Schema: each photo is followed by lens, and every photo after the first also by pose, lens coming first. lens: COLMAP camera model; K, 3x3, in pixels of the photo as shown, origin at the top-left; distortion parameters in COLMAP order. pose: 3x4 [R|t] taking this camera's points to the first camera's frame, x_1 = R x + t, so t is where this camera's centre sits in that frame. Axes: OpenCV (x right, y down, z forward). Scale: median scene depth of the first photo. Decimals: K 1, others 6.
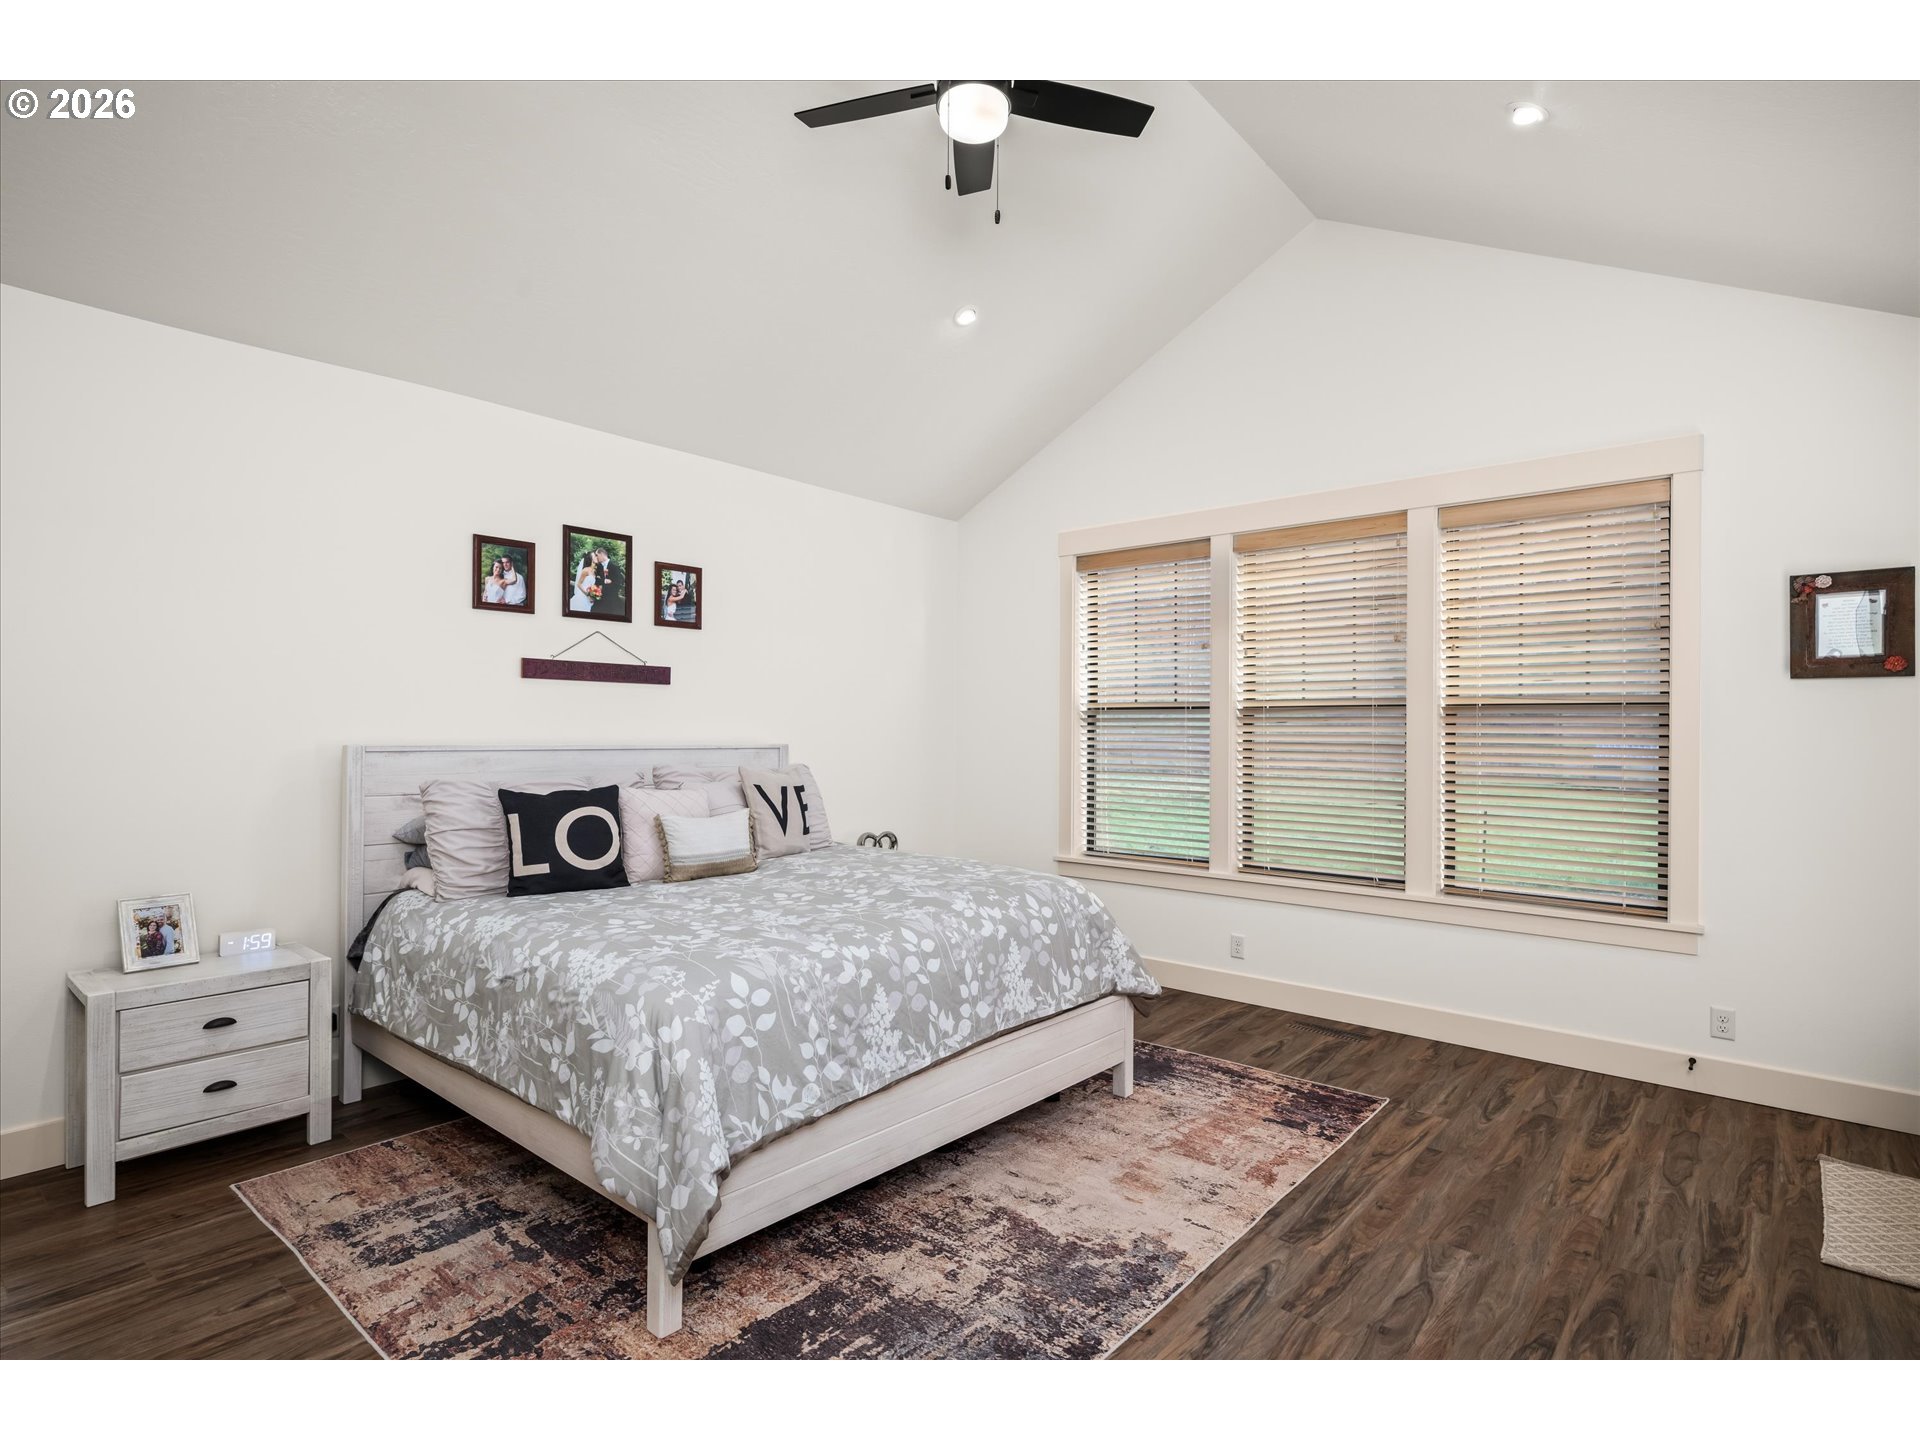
lens RADIAL K [[943.1, 0, 964.7], [0, 943.1, 731.2], [0, 0, 1]] dist [0.000884, 0.000342]
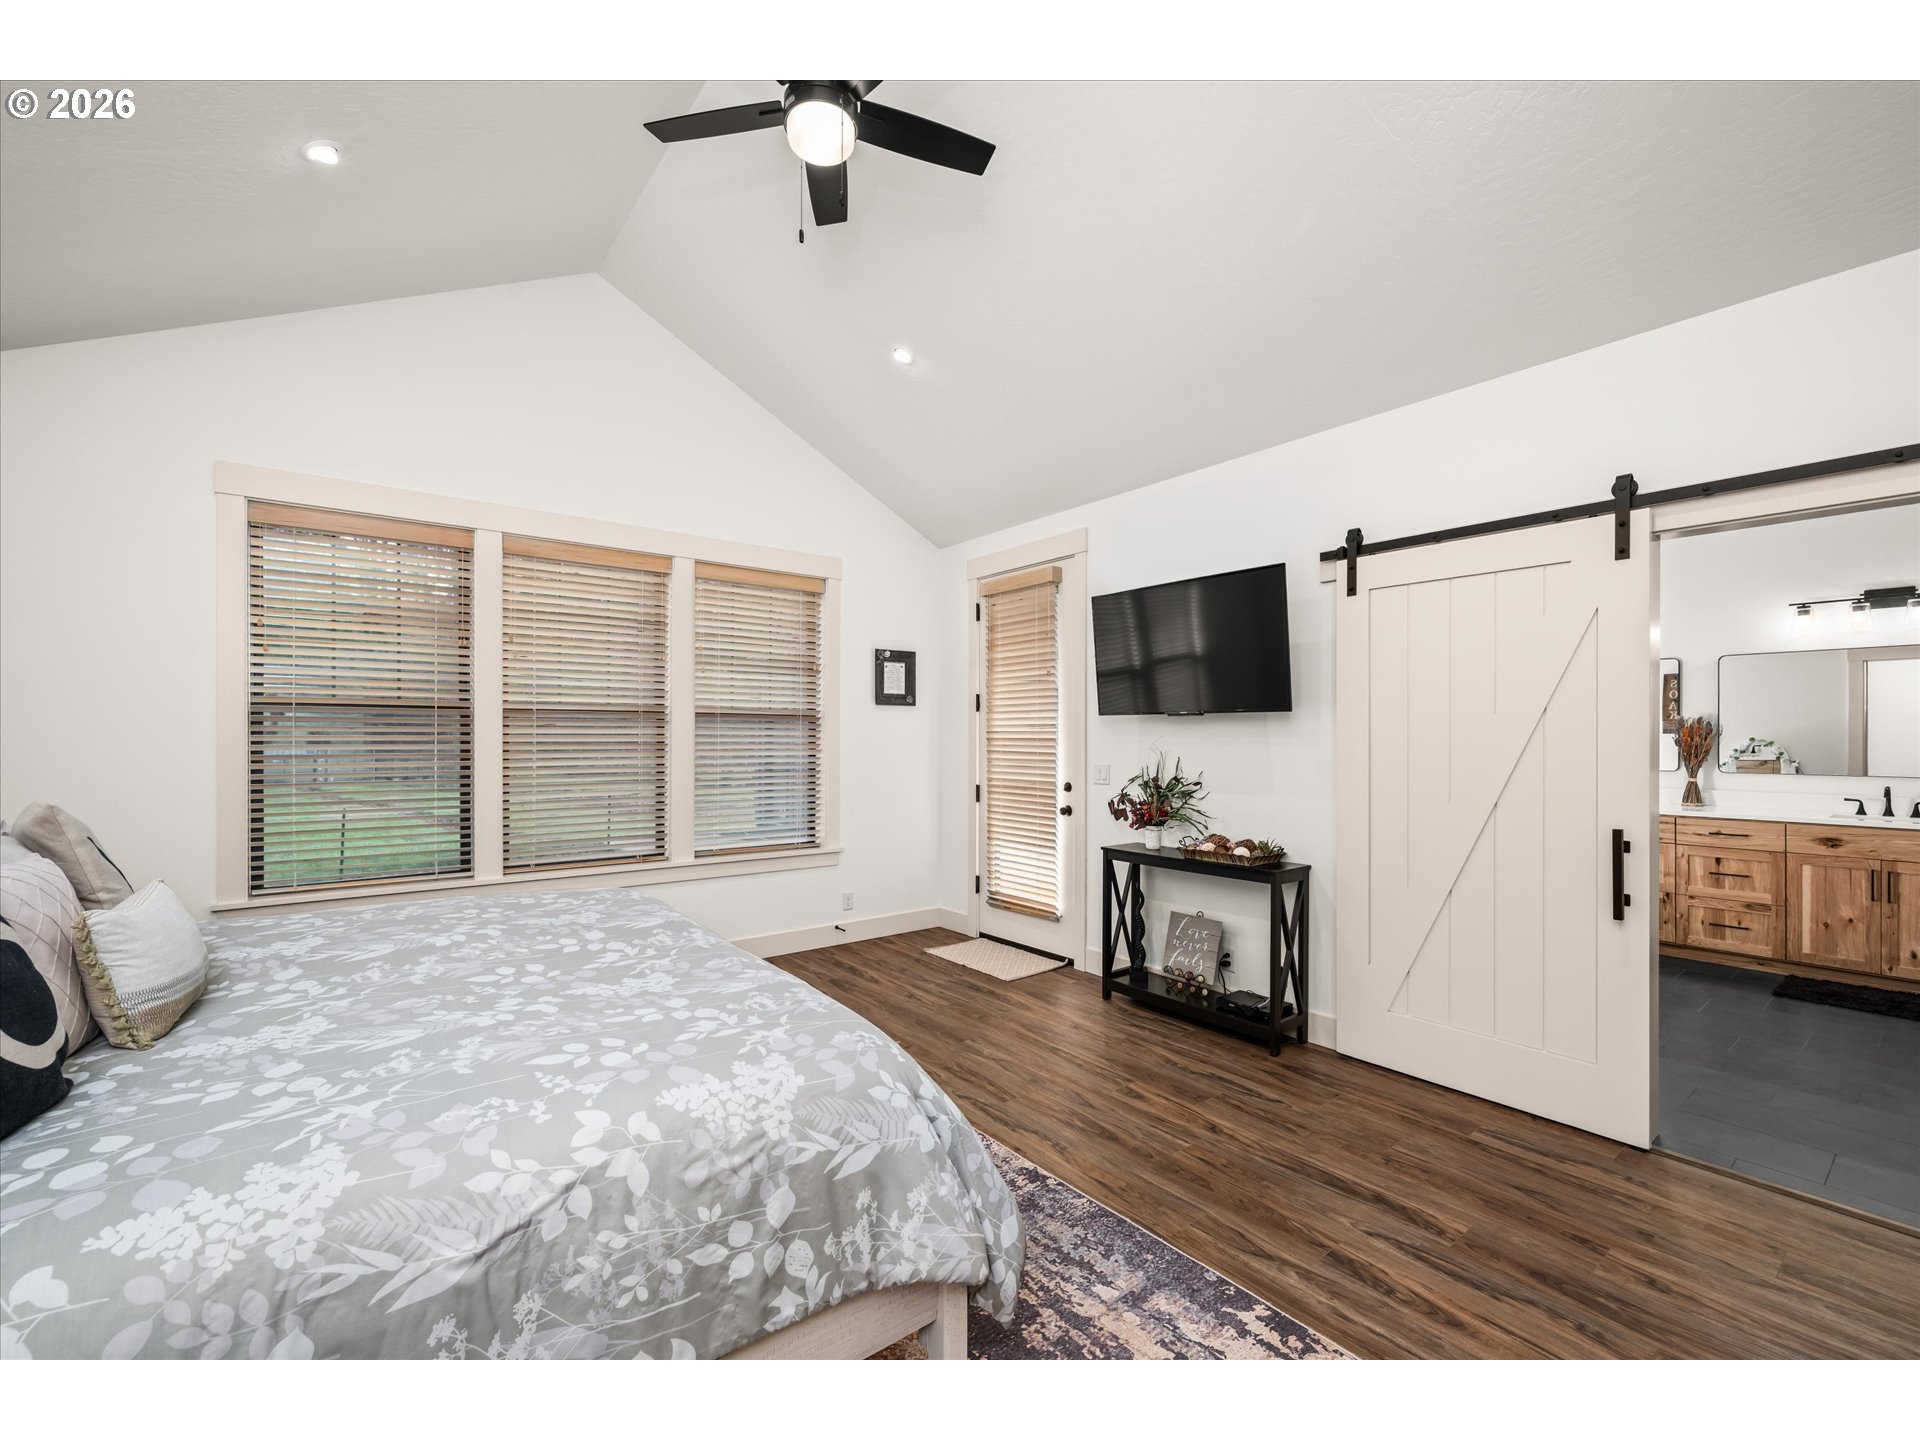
lens RADIAL K [[799.0, 0, 970.2], [0, 799.0, 738.6], [0, 0, 1]] dist [-0.001103, -0.000174]
pose [[0.205399, -0.005570, 0.978662, -0.634442], [-0.004074, 0.999970, 0.006546, -0.000922], [-0.978670, -0.005332, 0.205371, 0.511885]]
